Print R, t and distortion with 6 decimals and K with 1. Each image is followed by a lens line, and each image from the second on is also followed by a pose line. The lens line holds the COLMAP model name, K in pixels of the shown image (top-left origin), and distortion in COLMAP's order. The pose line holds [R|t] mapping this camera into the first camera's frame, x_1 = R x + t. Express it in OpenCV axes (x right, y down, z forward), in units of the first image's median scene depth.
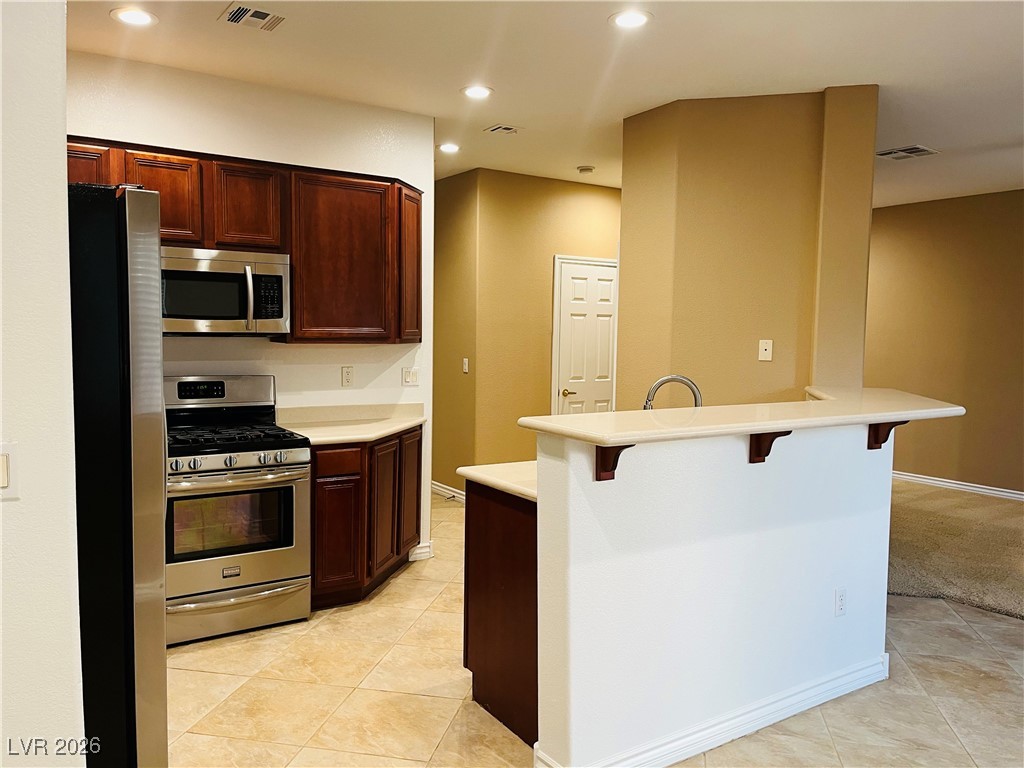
lens RADIAL K [[775.7, 0, 503.6], [0, 775.7, 385.7], [0, 0, 1]] dist [0.022219, -0.024859]
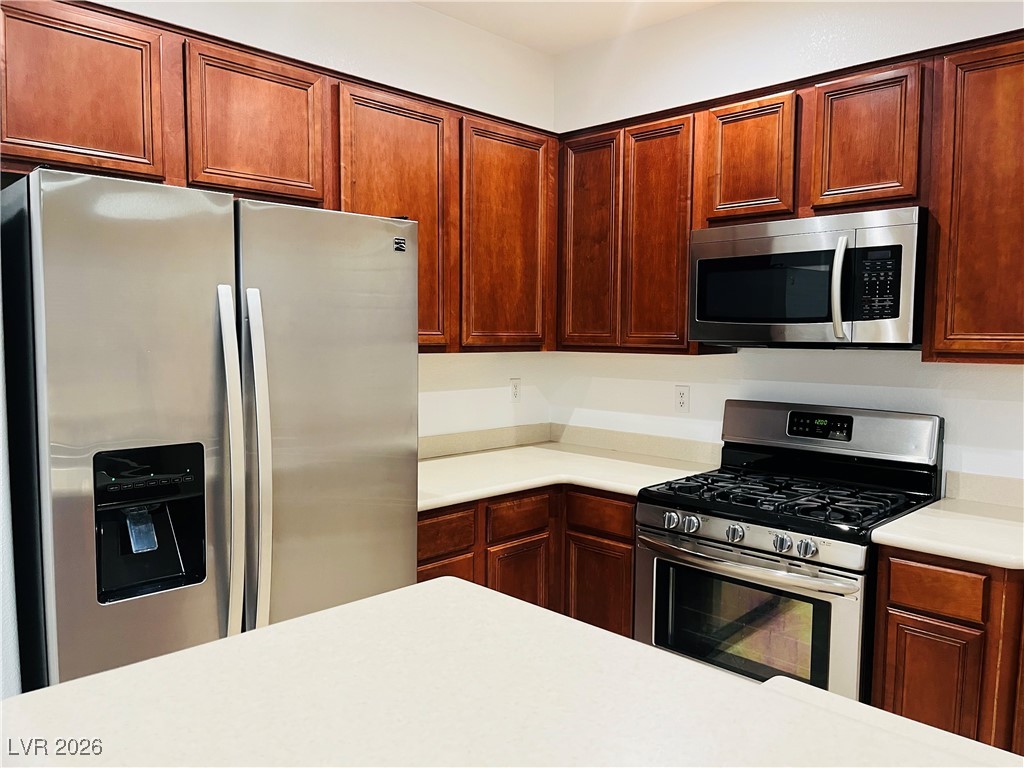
lens RADIAL K [[775.7, 0, 512.2], [0, 775.7, 387.4], [0, 0, 1]] dist [0.022219, -0.024859]
pose [[0.209209, 0.055507, -0.976294, 0.231798], [-0.073896, 0.996430, 0.040817, -0.037696], [0.975075, 0.063605, 0.212564, 0.600731]]
